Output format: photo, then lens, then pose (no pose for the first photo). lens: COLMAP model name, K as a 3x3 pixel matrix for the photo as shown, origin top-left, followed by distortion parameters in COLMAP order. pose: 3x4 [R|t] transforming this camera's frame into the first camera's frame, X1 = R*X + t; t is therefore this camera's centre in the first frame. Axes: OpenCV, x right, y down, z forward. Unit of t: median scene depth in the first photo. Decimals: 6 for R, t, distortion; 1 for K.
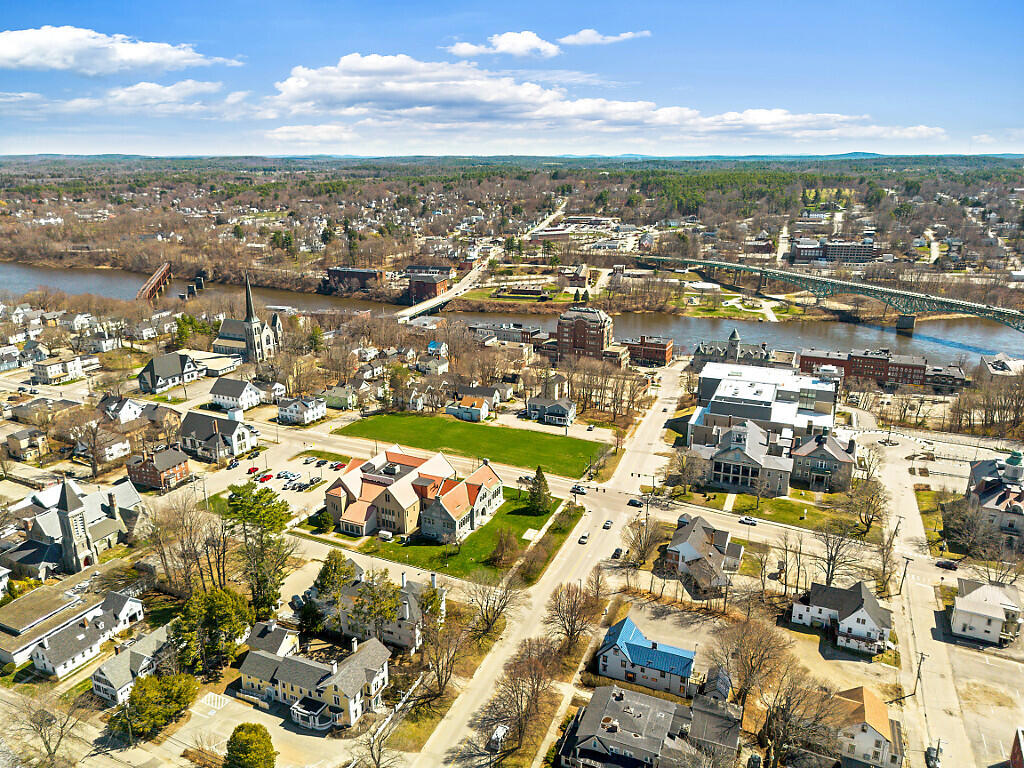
lens RADIAL K [[724.2, 0, 517.0], [0, 724.2, 376.9], [0, 0, 1]] dist [0.092972, -0.105074]
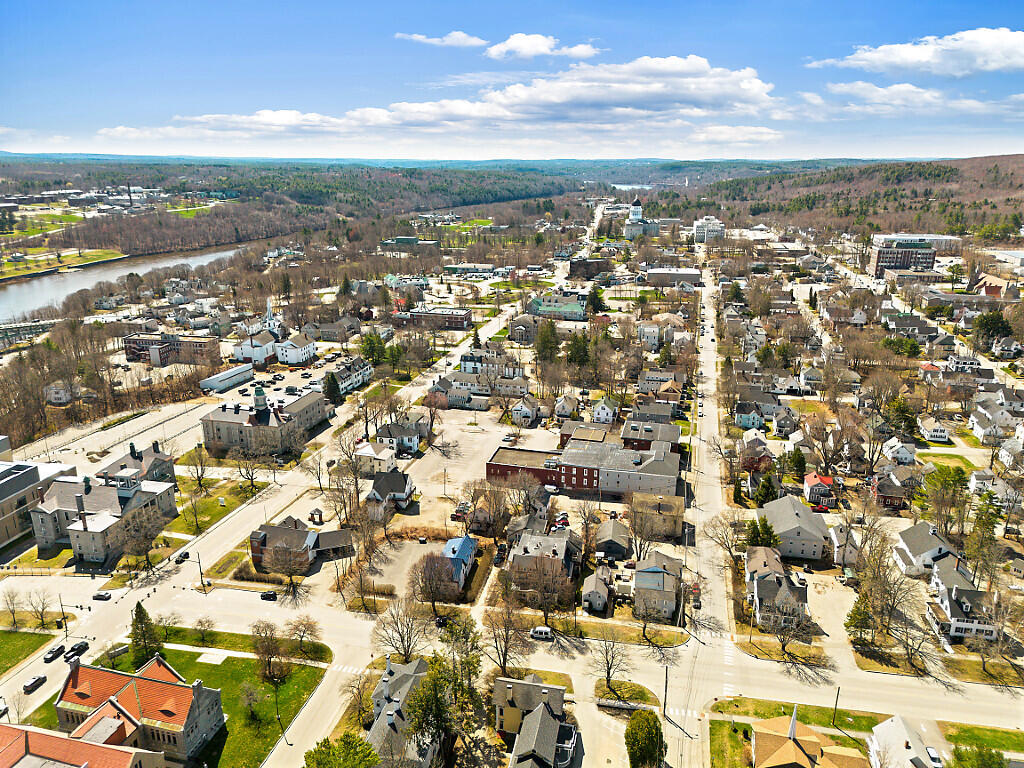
lens RADIAL K [[705.3, 0, 512.0], [0, 705.3, 384.0], [0, 0, 1]] dist [0.097113, -0.123489]
pose [[-0.189513, -0.297409, 0.935752, -0.466322], [0.273400, 0.899349, 0.341209, -0.160337], [-0.943047, 0.320498, -0.089127, 0.431411]]
